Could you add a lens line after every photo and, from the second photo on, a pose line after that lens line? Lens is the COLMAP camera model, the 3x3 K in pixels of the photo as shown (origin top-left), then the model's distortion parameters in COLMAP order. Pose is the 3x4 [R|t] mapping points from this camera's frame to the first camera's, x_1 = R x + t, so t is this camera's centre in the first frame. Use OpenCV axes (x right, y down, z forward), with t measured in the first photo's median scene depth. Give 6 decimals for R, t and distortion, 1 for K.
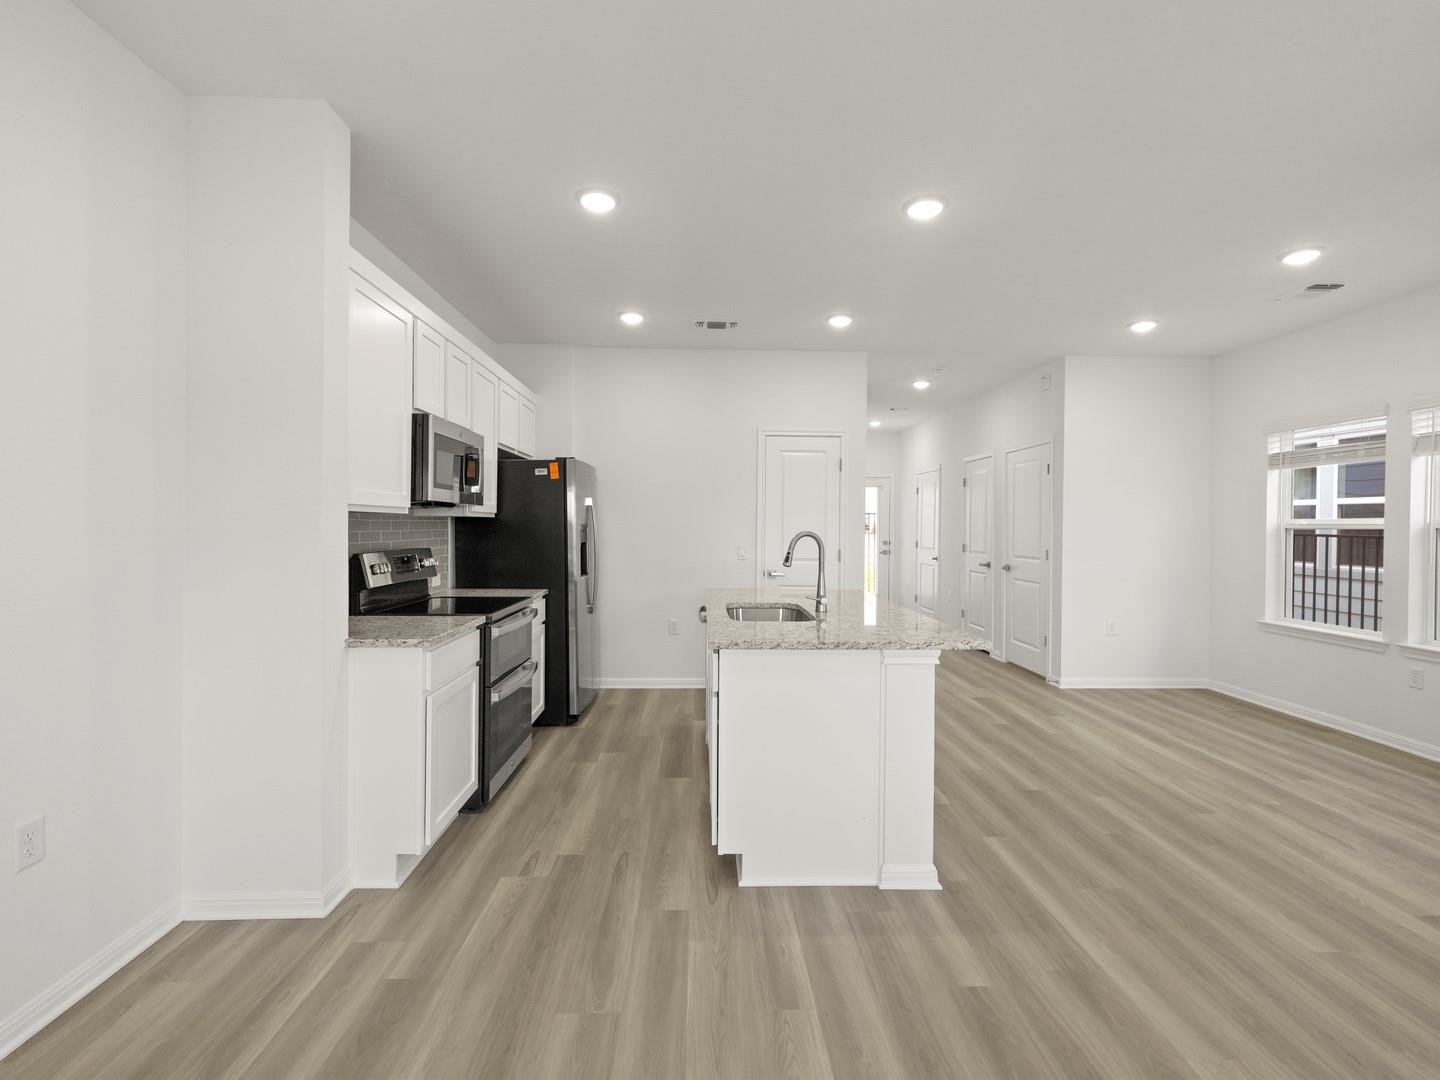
lens RADIAL K [[680.3, 0, 718.9], [0, 680.3, 529.9], [0, 0, 1]] dist [-0.001385, 0.000778]
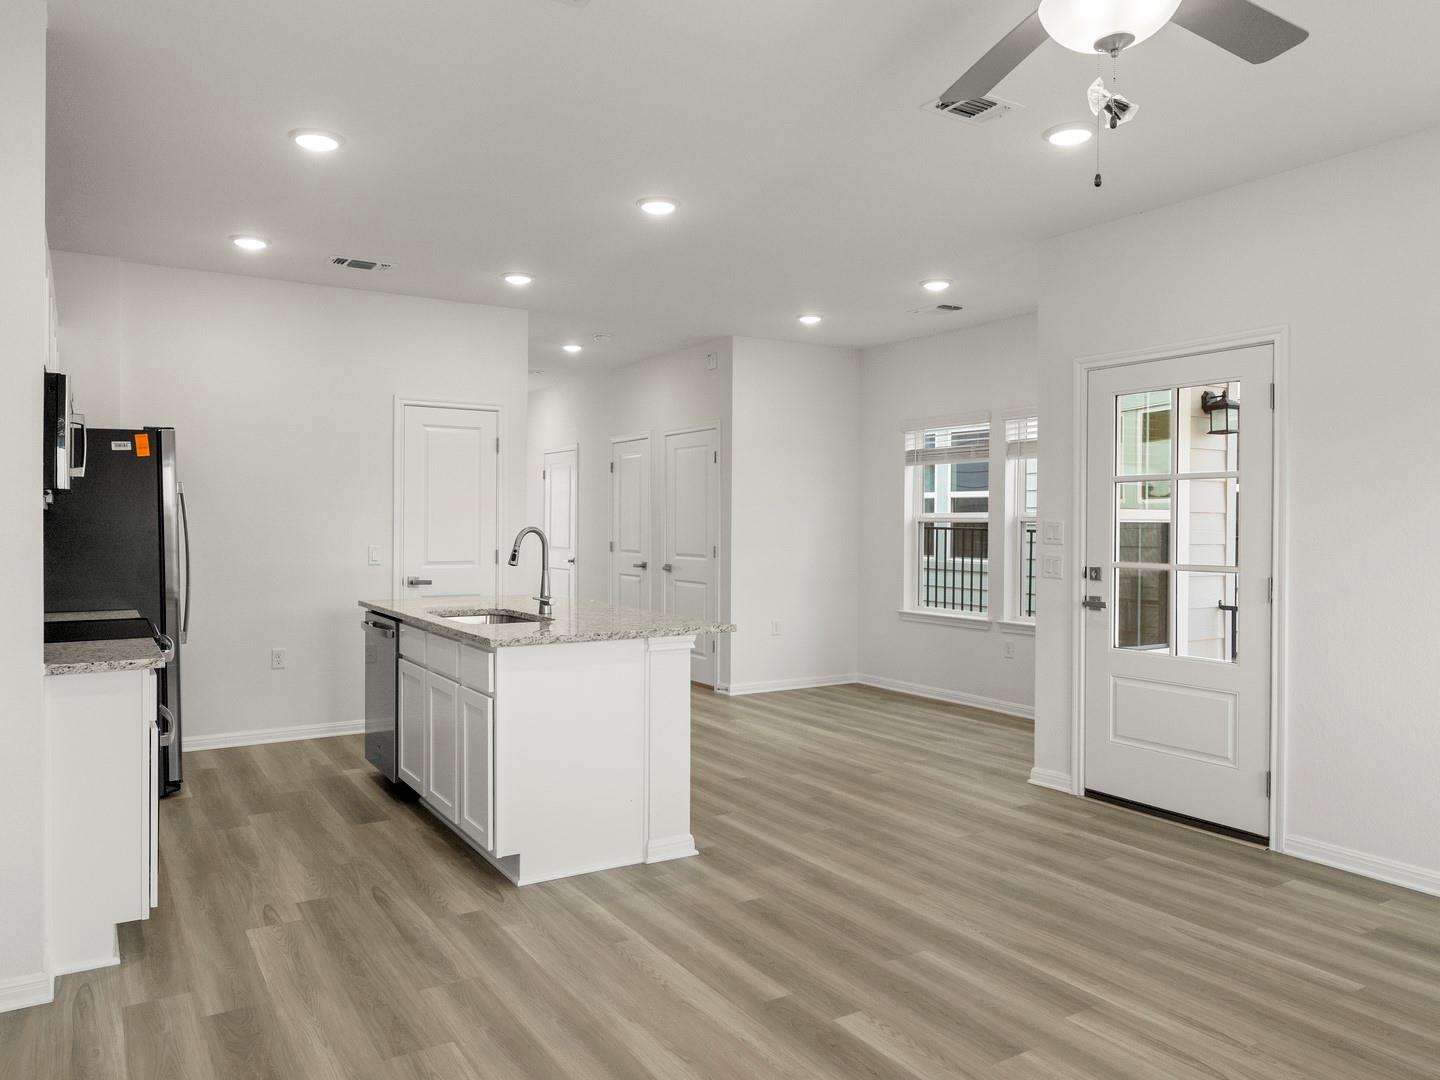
lens RADIAL K [[1021.5, 0, 728.6], [0, 1021.5, 531.8], [0, 0, 1]] dist [-0.005537, 0.005885]
pose [[0.861020, -0.007987, 0.508508, -0.354194], [0.004821, 0.999960, 0.007542, -0.000818], [-0.508548, -0.004042, 0.861024, -0.334419]]
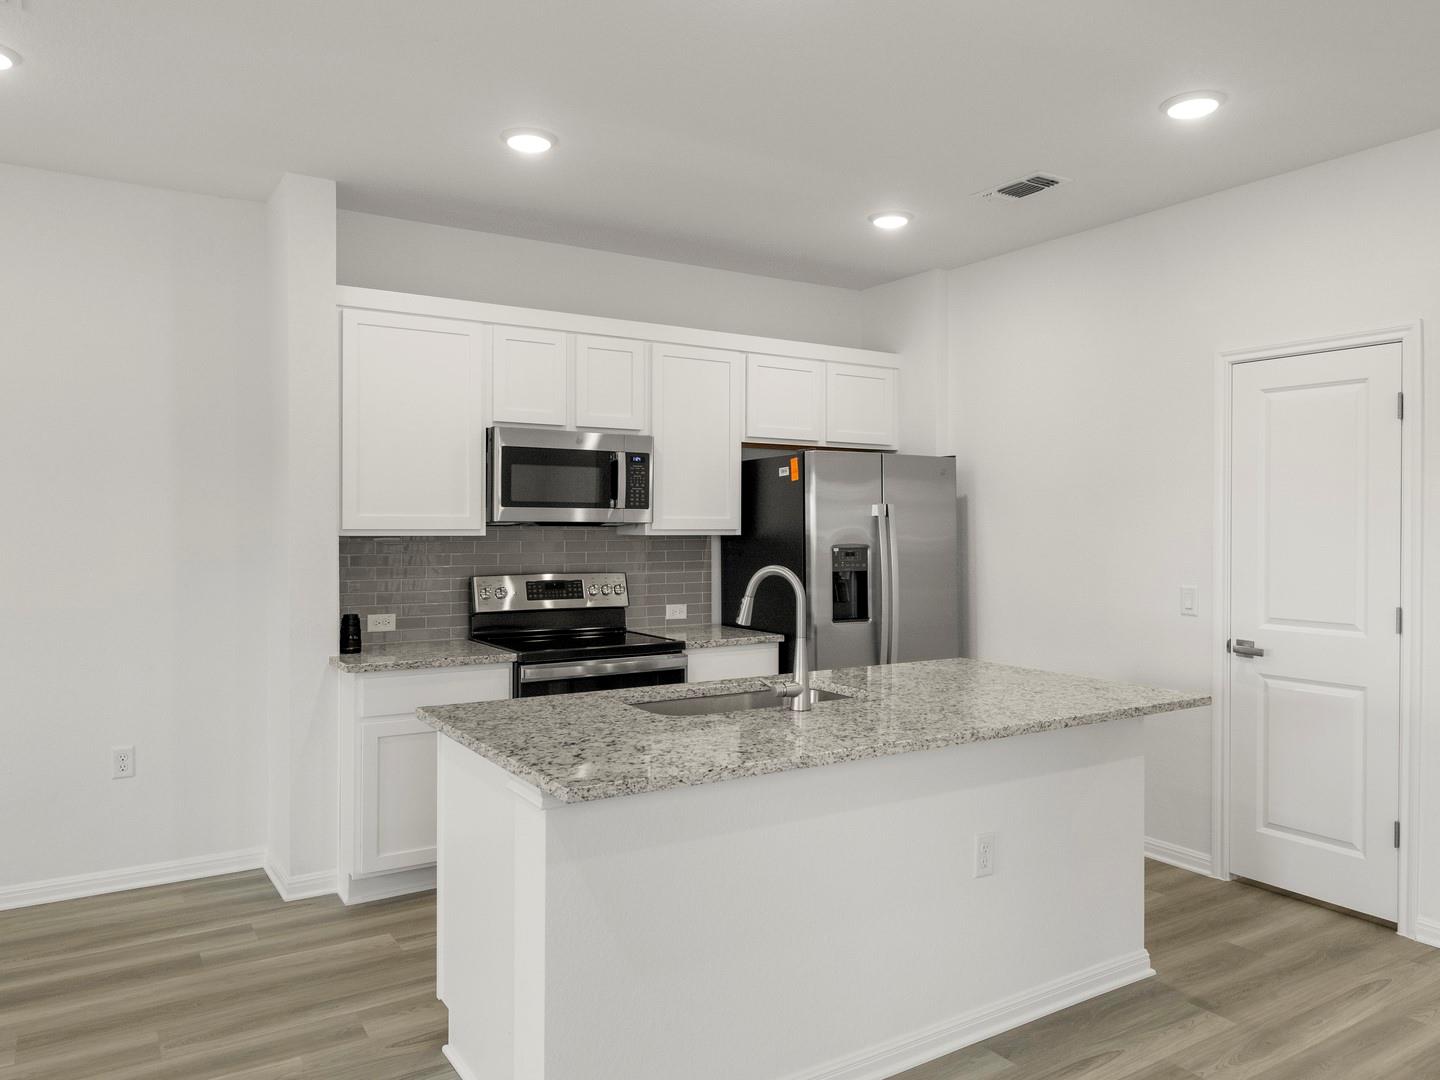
lens RADIAL K [[1021.5, 0, 722.8], [0, 1021.5, 528.6], [0, 0, 1]] dist [-0.005537, 0.005885]
pose [[0.512471, -0.003857, -0.858696, 0.872199], [-0.004044, 0.999968, -0.006905, -0.023788], [0.858695, 0.007011, 0.512439, 0.536168]]
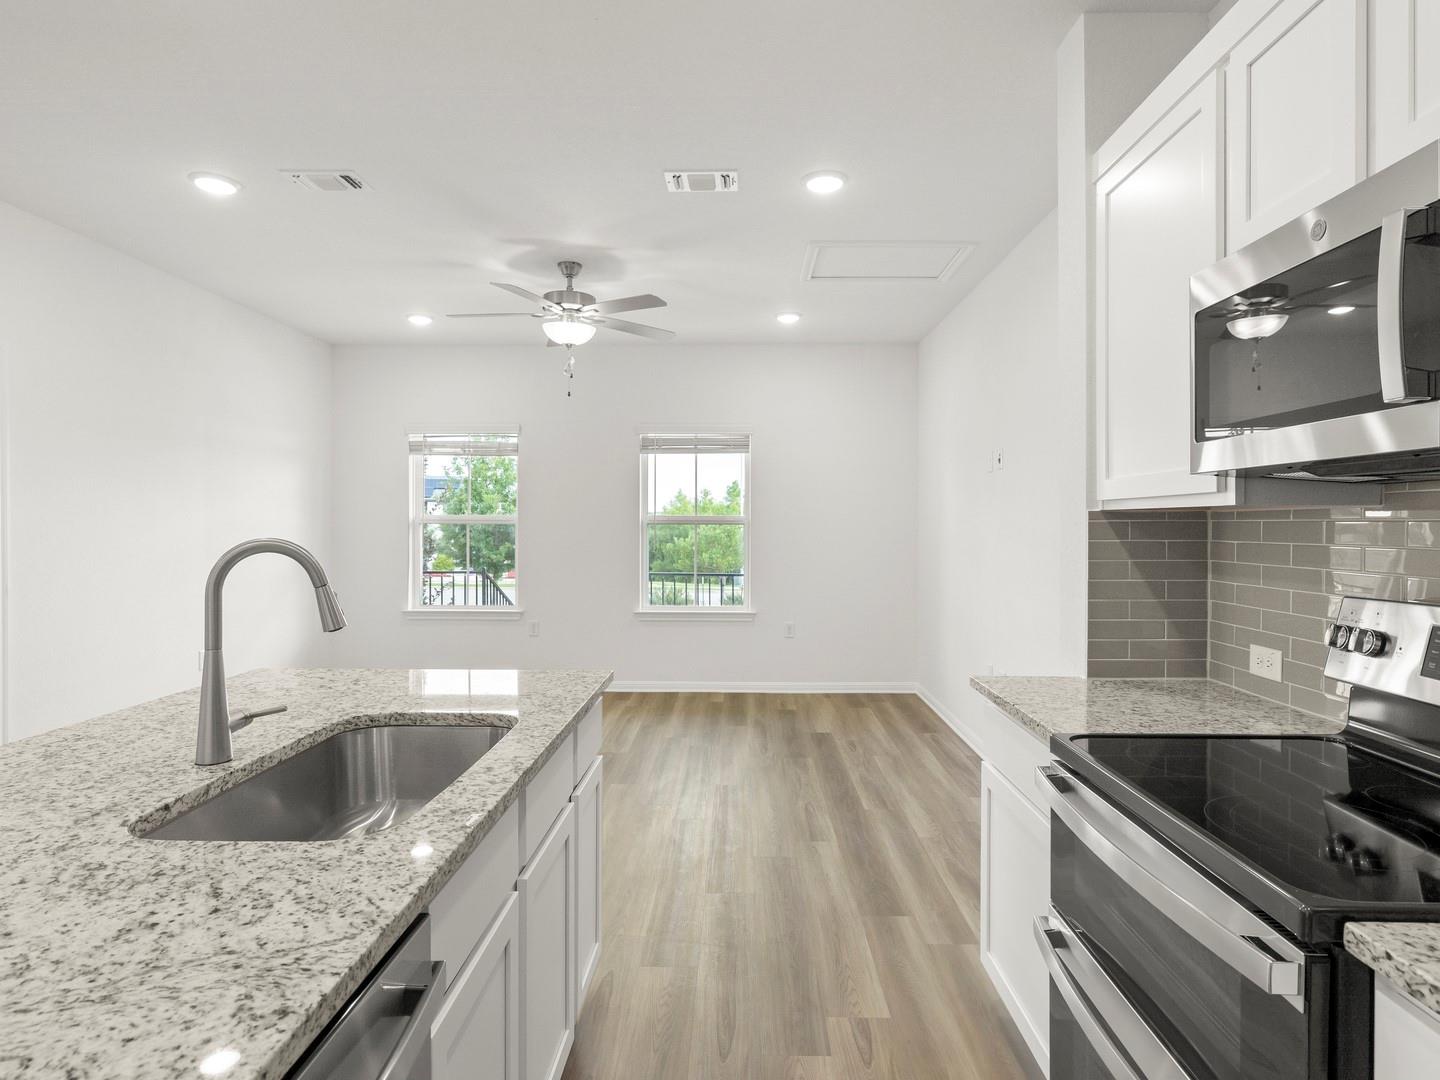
lens RADIAL K [[815.6, 0, 730.6], [0, 815.6, 528.6], [0, 0, 1]] dist [-0.008491, 0.004741]
pose [[-0.999159, -0.009511, 0.039879, -0.143366], [-0.009149, 0.999915, 0.009243, -0.009876], [-0.039964, 0.008870, -0.999162, 1.475880]]
